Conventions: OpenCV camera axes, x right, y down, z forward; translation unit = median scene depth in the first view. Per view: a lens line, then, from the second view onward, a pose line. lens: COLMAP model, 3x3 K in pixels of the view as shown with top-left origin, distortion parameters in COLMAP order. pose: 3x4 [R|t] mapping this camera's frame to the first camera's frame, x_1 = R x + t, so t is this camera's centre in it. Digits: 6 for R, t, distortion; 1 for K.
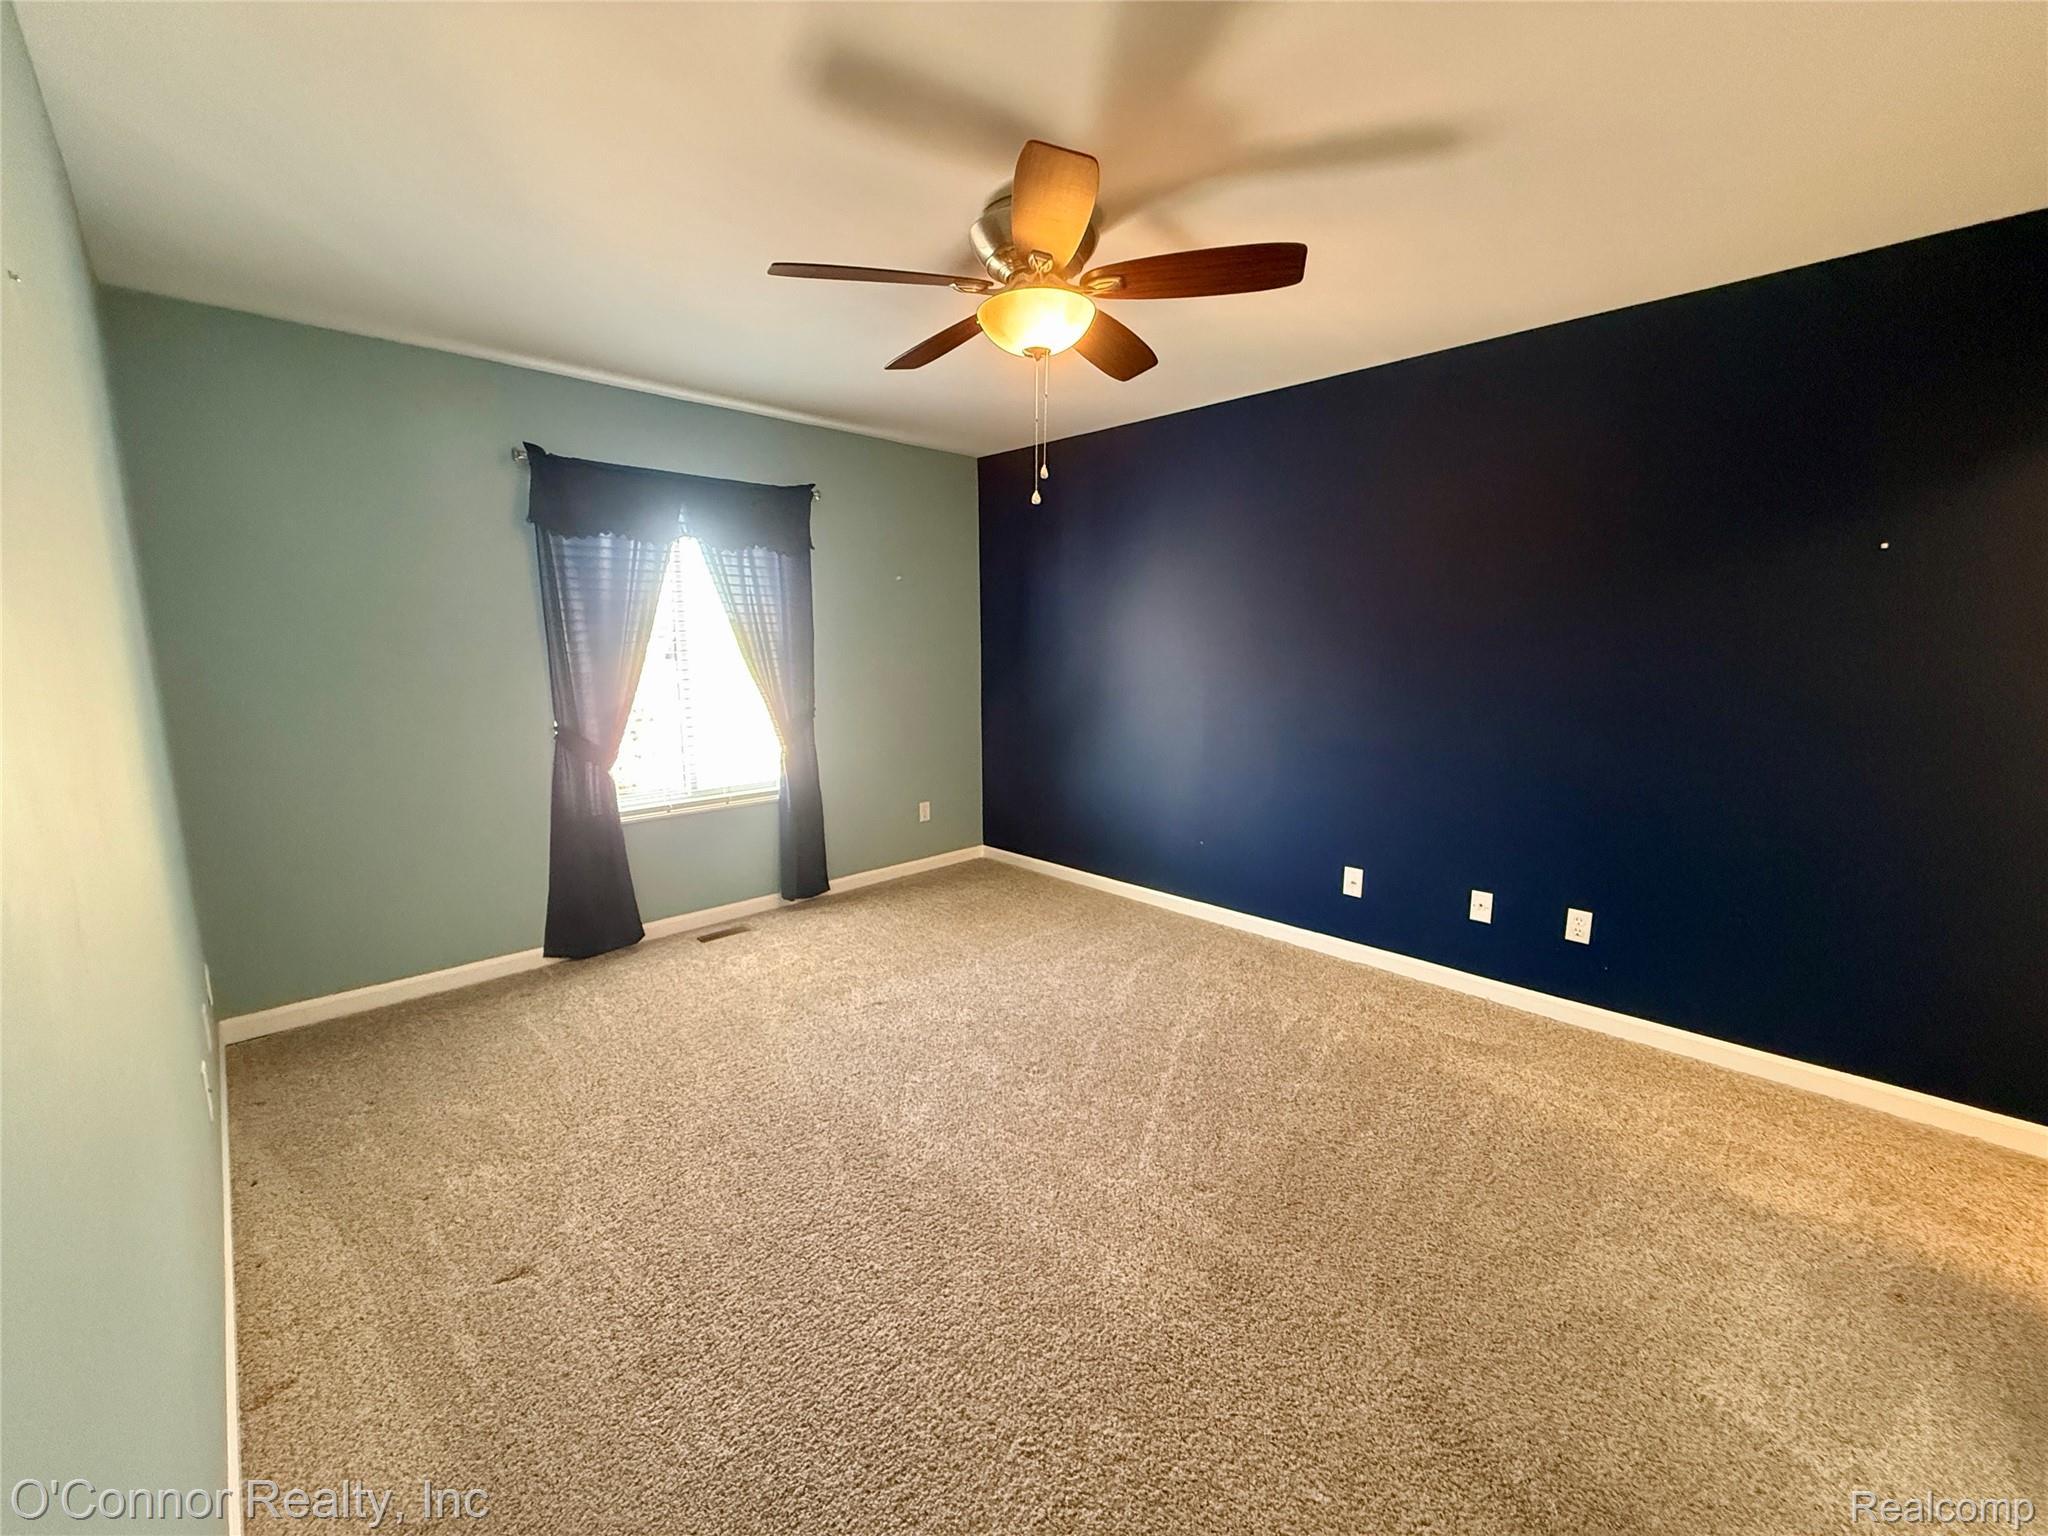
lens RADIAL K [[819.0, 0, 1019.9], [0, 819.0, 766.2], [0, 0, 1]] dist [0.002762, -0.000293]
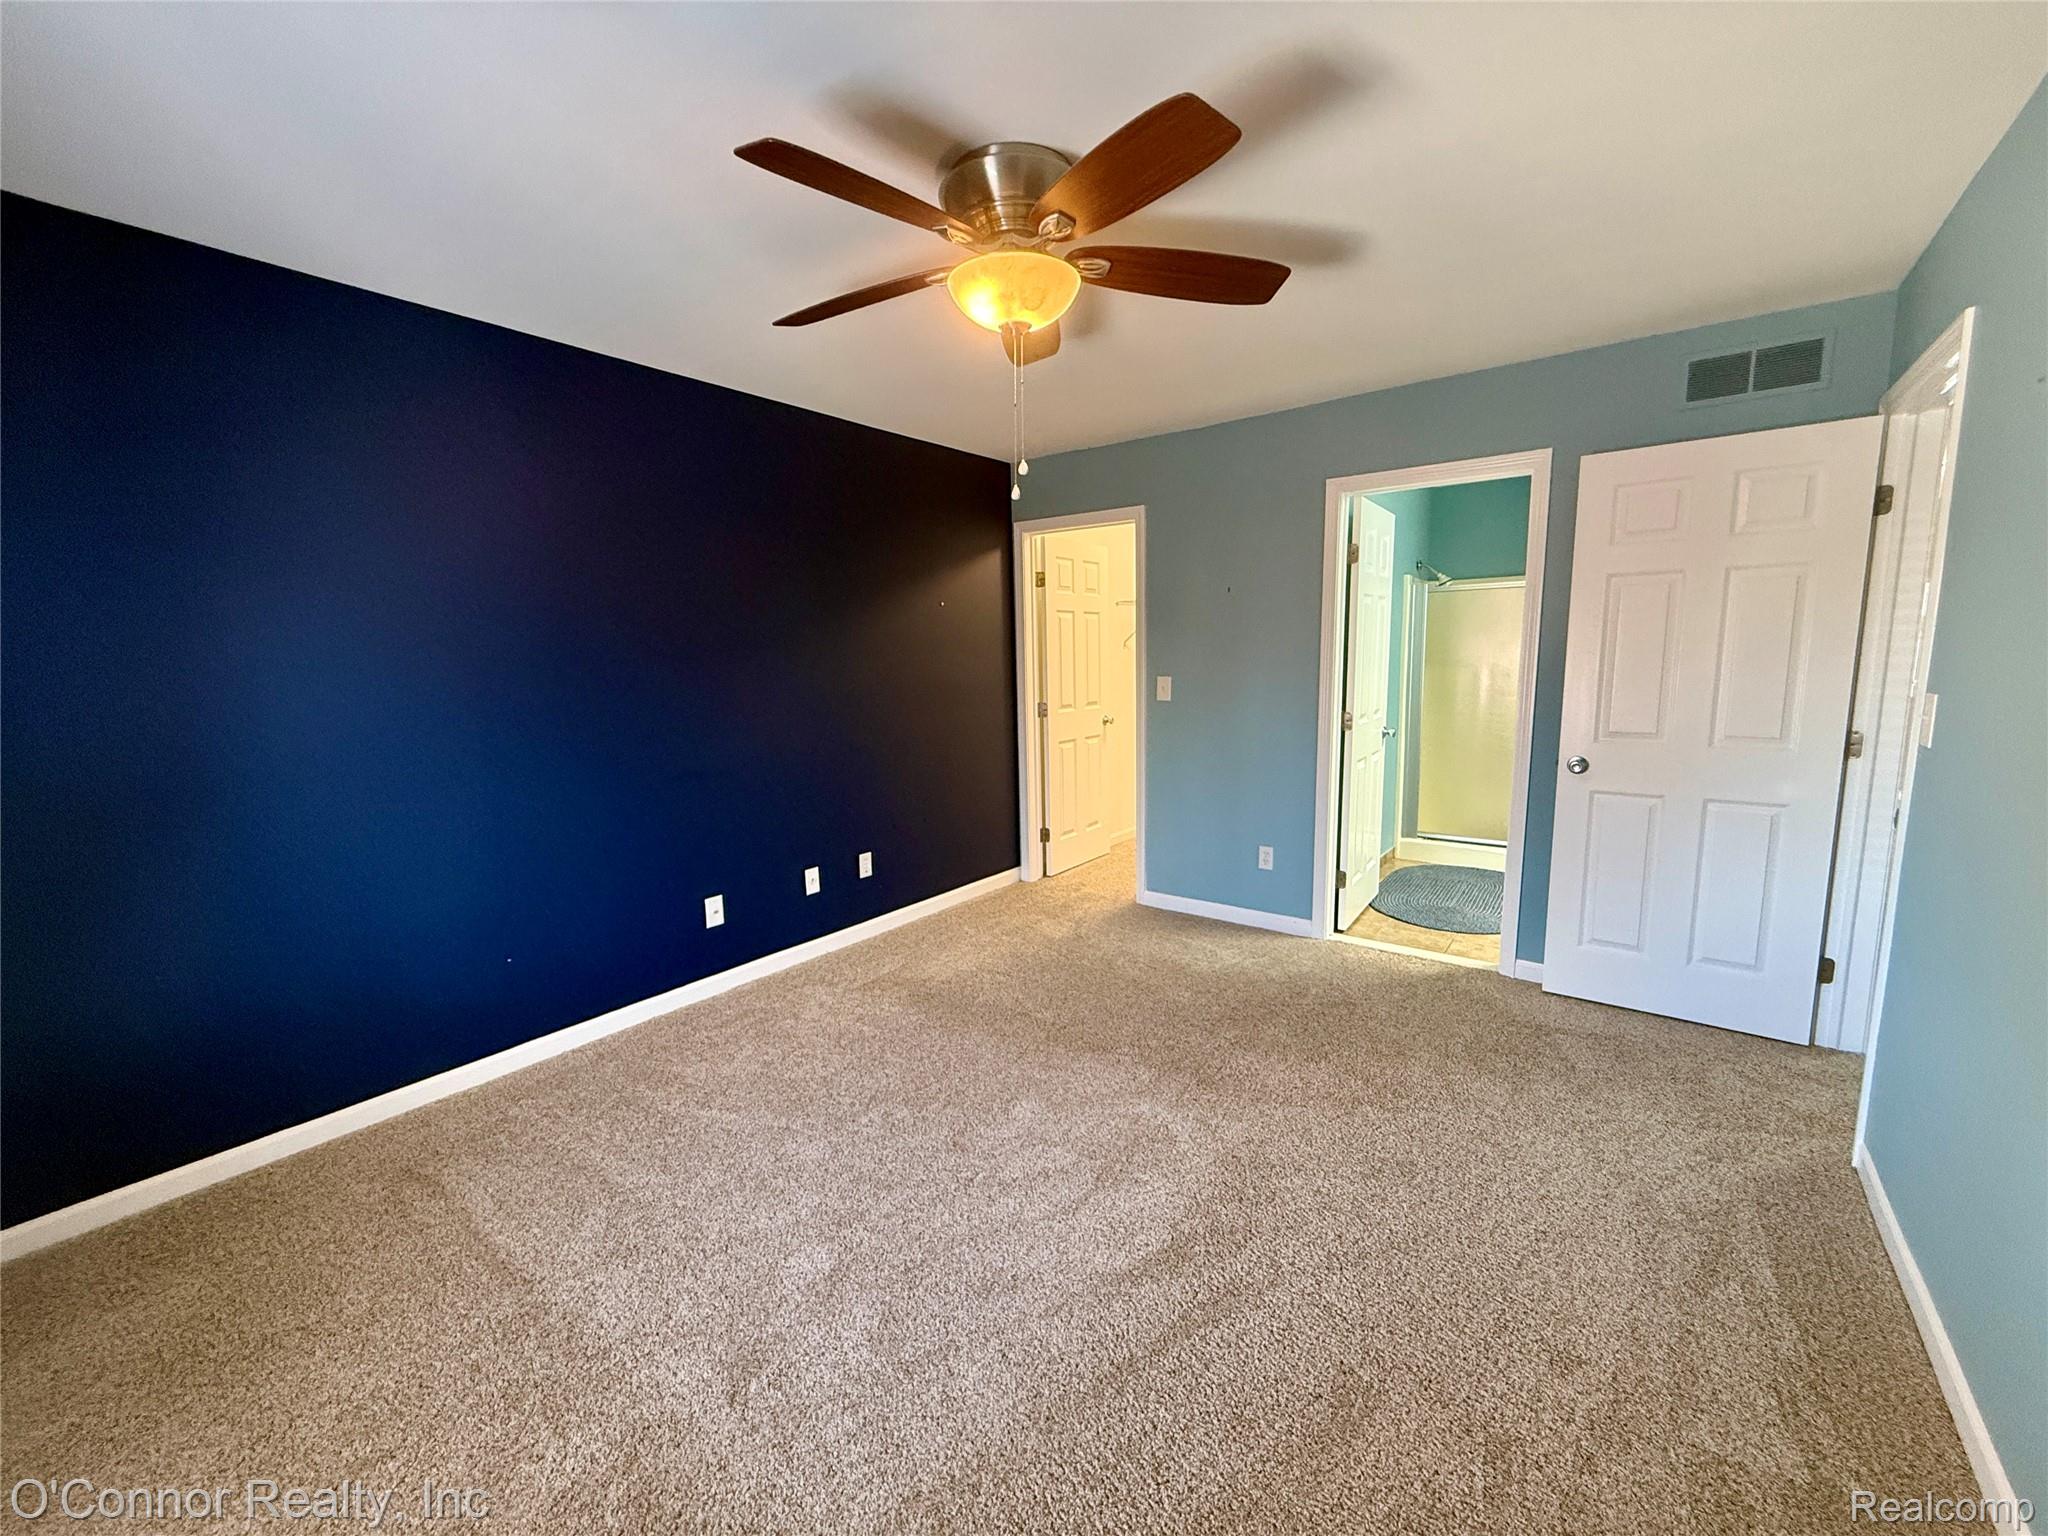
lens RADIAL K [[819.0, 0, 1019.9], [0, 819.0, 766.2], [0, 0, 1]] dist [0.002762, -0.000293]
pose [[-0.135881, -0.135082, 0.981473, -0.642893], [0.171433, 0.972511, 0.157583, -0.130490], [-0.975780, 0.189669, -0.108988, 0.833869]]
